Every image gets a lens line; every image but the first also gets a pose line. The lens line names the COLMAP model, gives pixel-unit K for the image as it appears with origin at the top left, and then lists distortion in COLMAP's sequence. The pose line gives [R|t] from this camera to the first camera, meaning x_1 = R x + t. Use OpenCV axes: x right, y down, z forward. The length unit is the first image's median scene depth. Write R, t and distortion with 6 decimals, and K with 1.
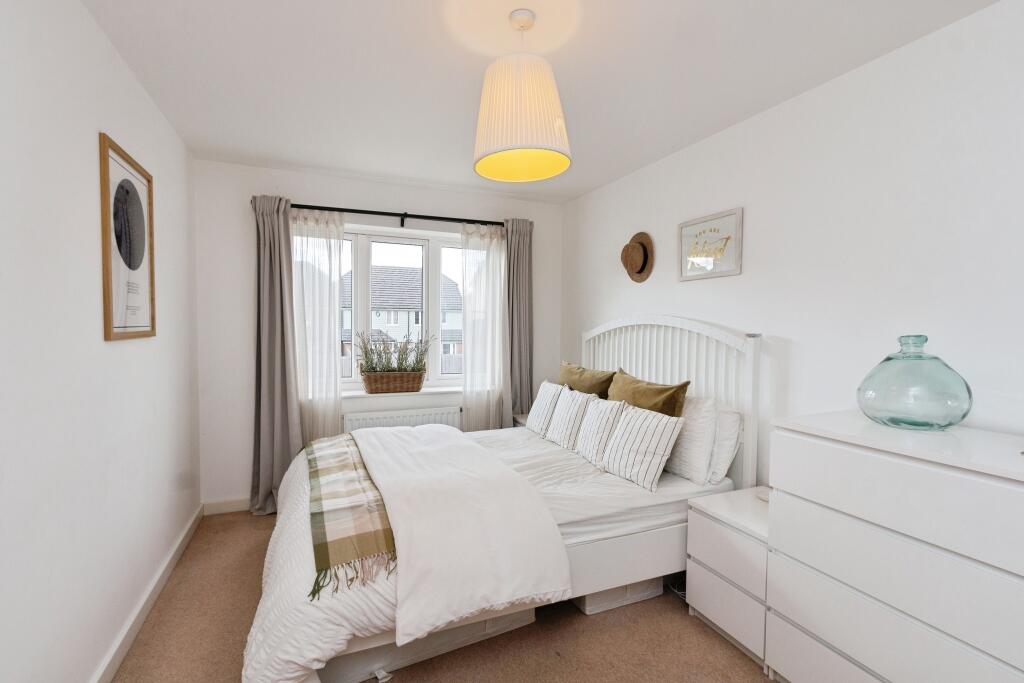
lens RADIAL K [[468.1, 0, 512.0], [0, 468.1, 341.5], [0, 0, 1]] dist [0.002213, -0.000126]
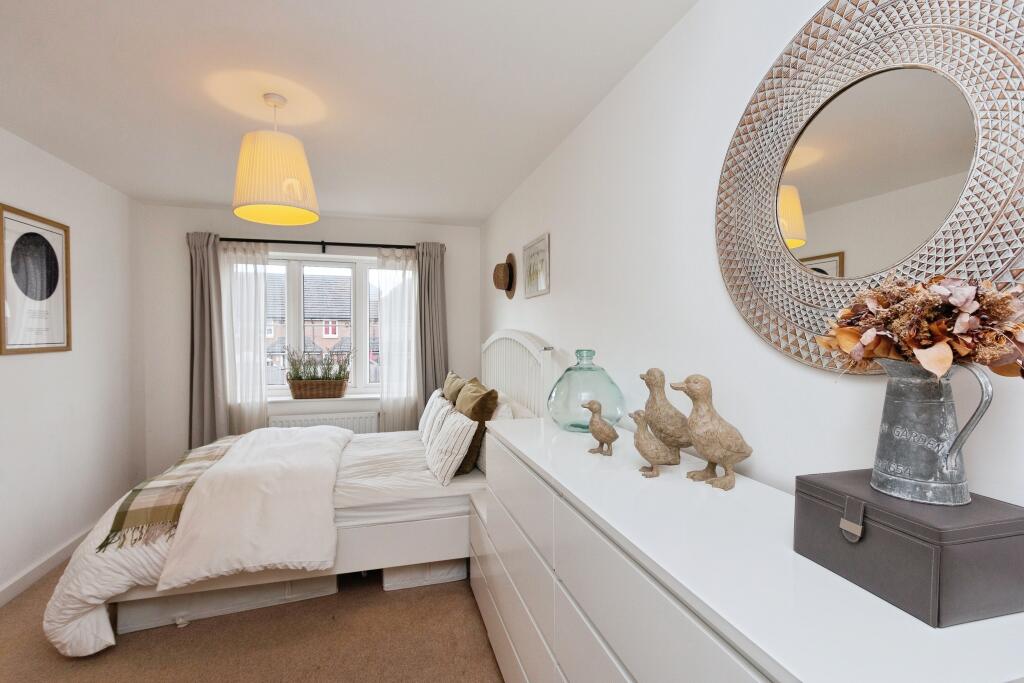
lens RADIAL K [[468.1, 0, 512.0], [0, 468.1, 341.5], [0, 0, 1]] dist [0.002213, -0.000126]
pose [[0.992157, -0.004999, -0.124898, 0.421003], [0.002419, 0.999781, -0.020799, -0.004830], [0.124974, 0.020334, 0.991952, -0.082335]]
